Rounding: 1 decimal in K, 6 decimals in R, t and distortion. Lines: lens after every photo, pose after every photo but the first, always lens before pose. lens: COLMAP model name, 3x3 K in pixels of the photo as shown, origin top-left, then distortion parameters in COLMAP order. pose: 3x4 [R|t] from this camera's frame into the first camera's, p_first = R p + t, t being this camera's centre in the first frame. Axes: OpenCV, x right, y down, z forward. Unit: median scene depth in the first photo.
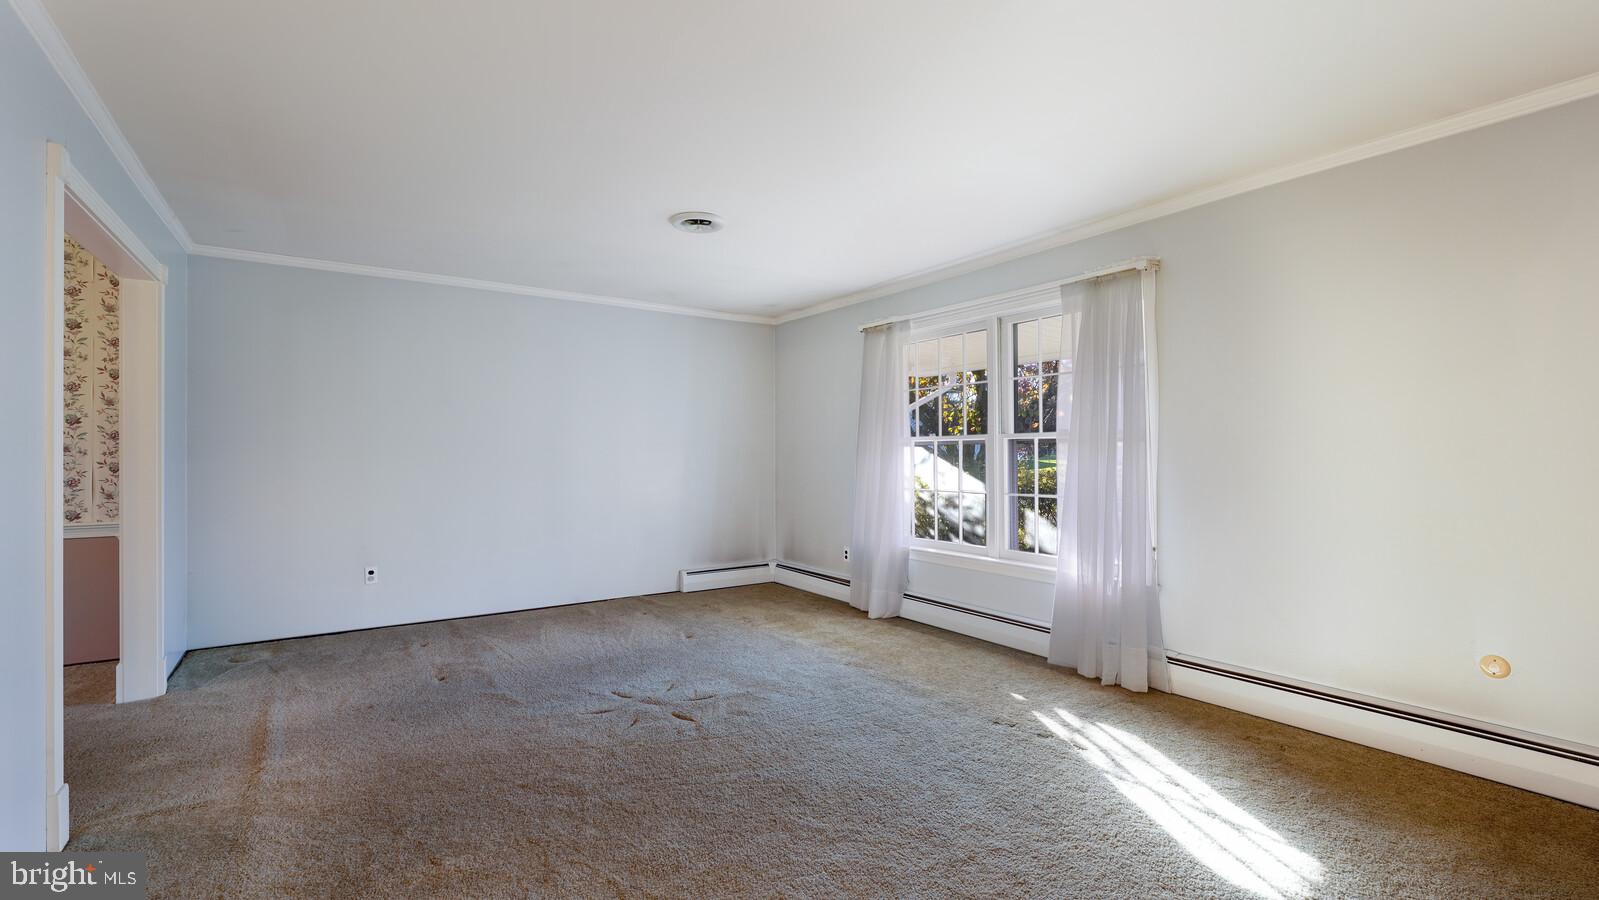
lens RADIAL K [[713.6, 0, 799.5], [0, 713.6, 450.0], [0, 0, 1]] dist [-0.001537, -0.000113]
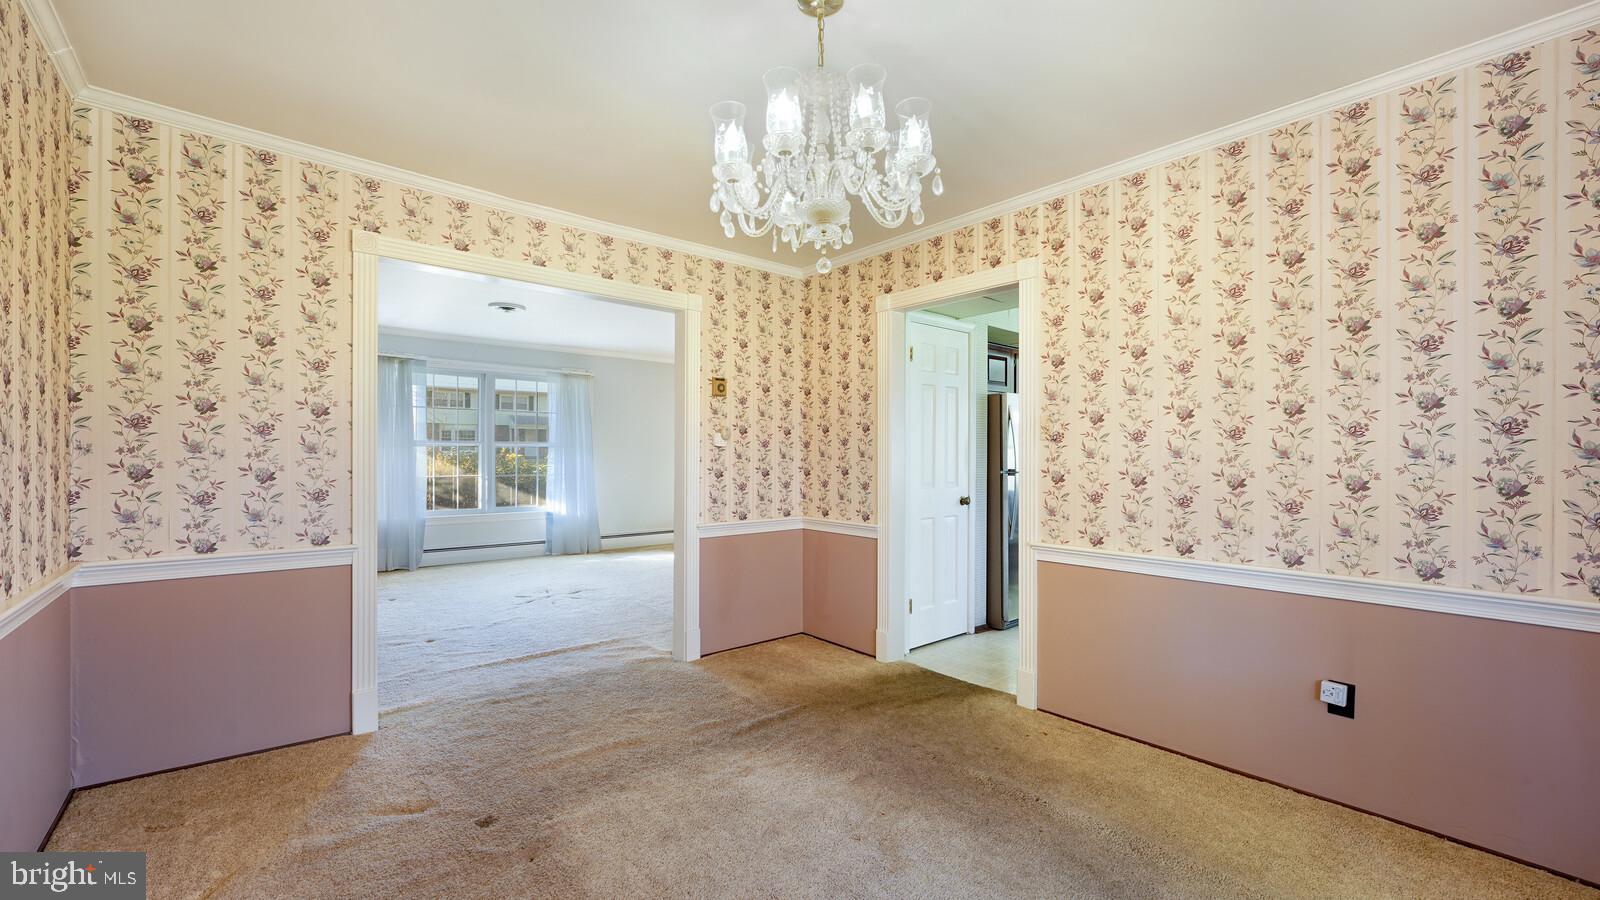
lens RADIAL K [[662.6, 0, 800.0], [0, 662.6, 450.0], [0, 0, 1]] dist [-0.000978, -0.000022]
pose [[-0.086999, 0.006641, 0.996186, -1.601492], [-0.010883, 0.999912, -0.007616, 0.001622], [-0.996149, -0.011504, -0.086919, 0.457270]]
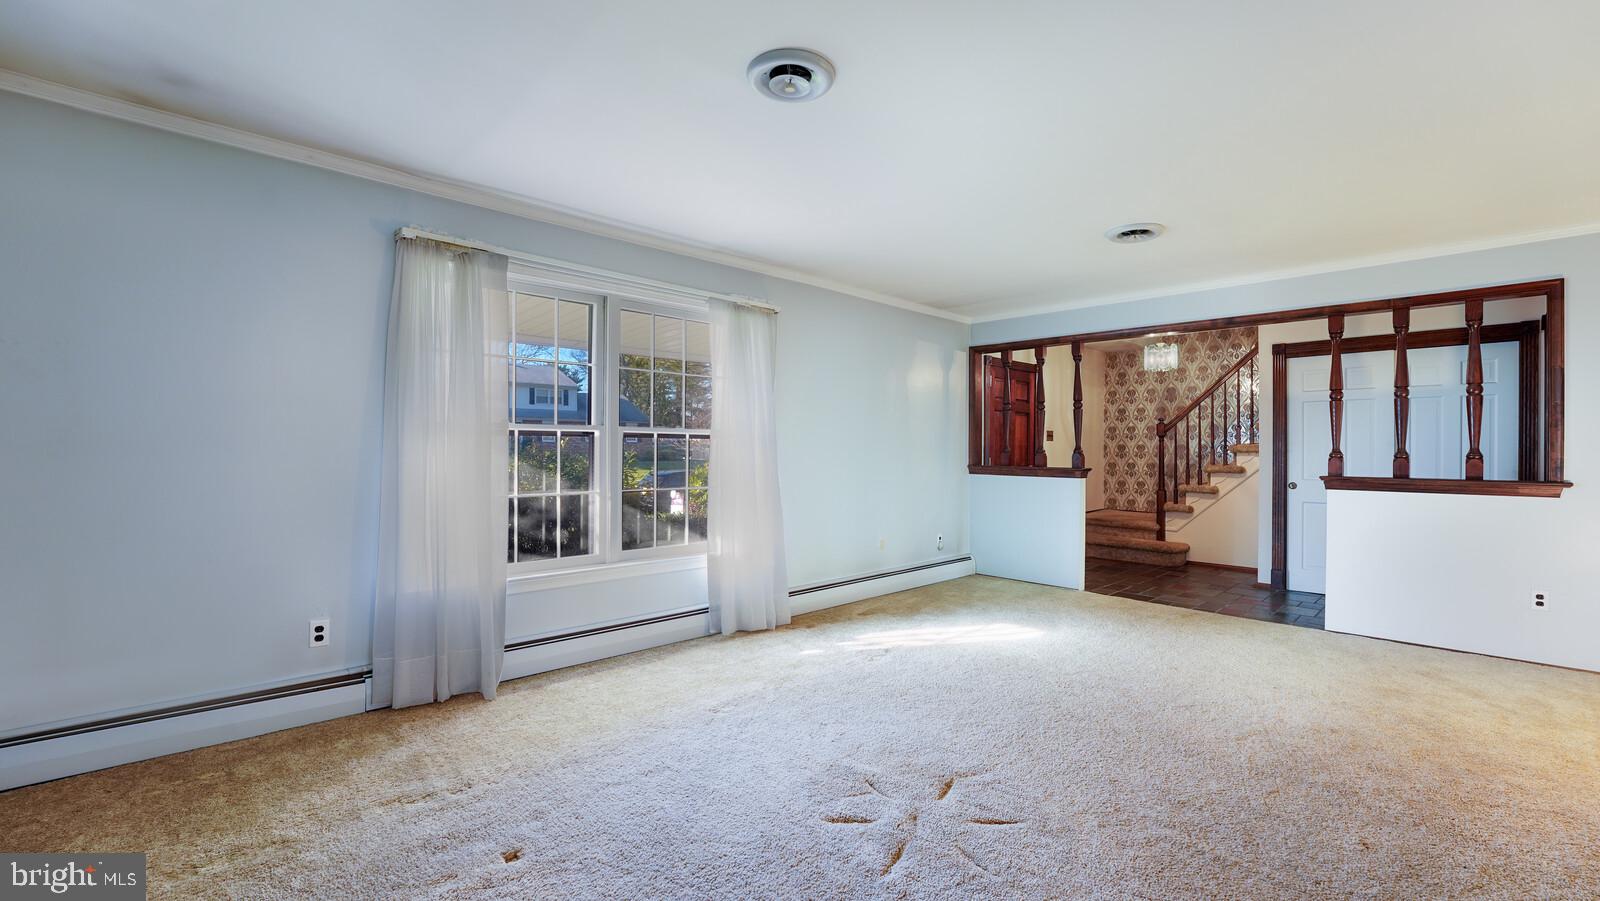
lens RADIAL K [[695.8, 0, 800.0], [0, 695.8, 450.5], [0, 0, 1]] dist [-0.000070, -0.000002]
pose [[-0.173099, 0.002502, 0.984901, -0.732362], [-0.011889, 0.999919, -0.004630, 0.011515], [-0.984833, -0.012511, -0.173056, 1.060453]]
